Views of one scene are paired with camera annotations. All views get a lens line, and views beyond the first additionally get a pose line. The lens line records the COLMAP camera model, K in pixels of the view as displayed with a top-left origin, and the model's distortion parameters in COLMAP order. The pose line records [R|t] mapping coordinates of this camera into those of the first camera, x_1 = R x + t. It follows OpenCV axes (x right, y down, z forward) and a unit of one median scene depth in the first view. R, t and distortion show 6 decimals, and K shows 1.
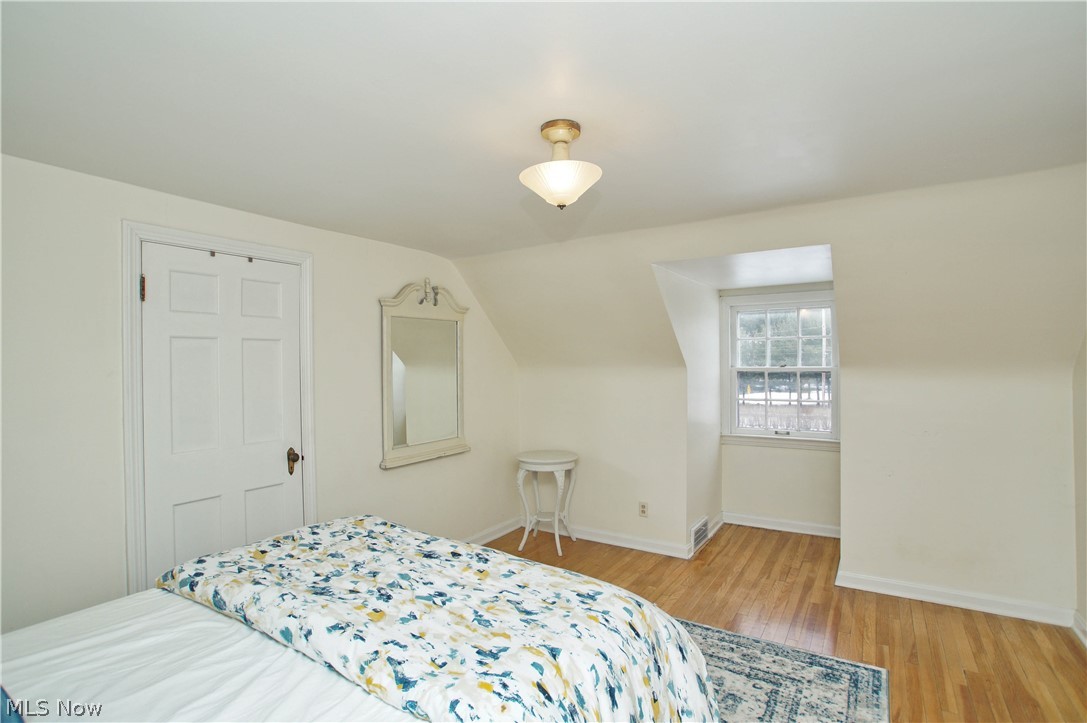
lens RADIAL K [[516.8, 0, 543.5], [0, 516.8, 361.5], [0, 0, 1]] dist [-0.000886, -0.000071]
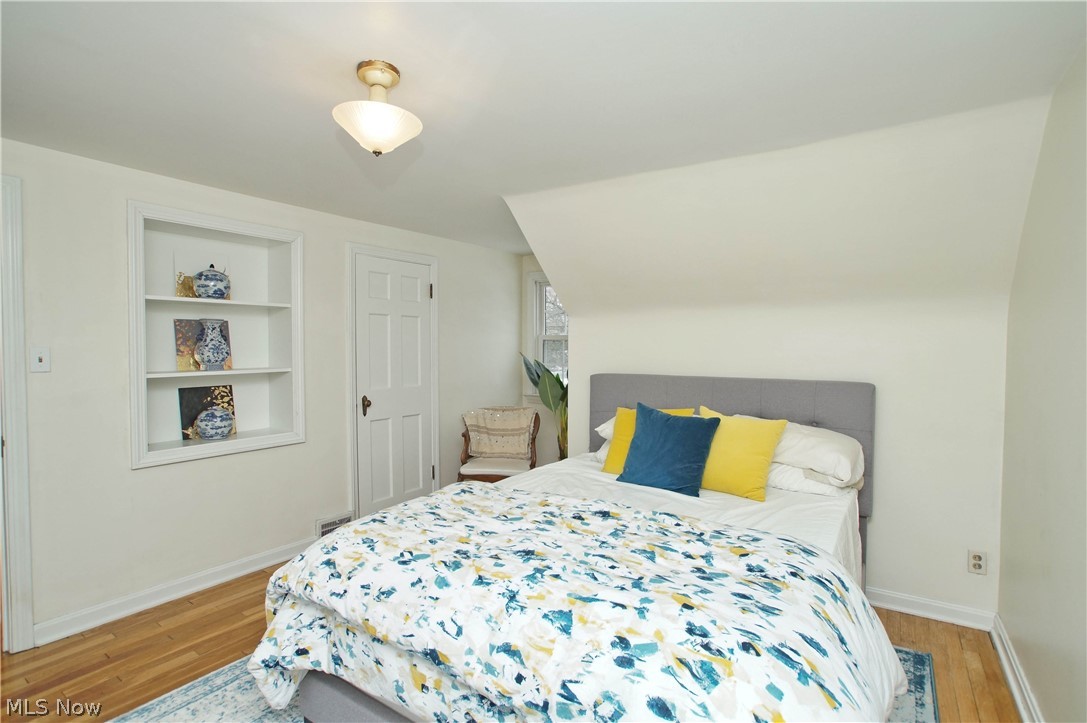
lens RADIAL K [[516.8, 0, 543.5], [0, 516.8, 361.5], [0, 0, 1]] dist [-0.000886, -0.000071]
pose [[-0.999873, 0.007034, 0.014300, -0.282307], [0.007422, 0.999602, 0.027221, 0.061470], [-0.014103, 0.027324, -0.999527, 1.954637]]
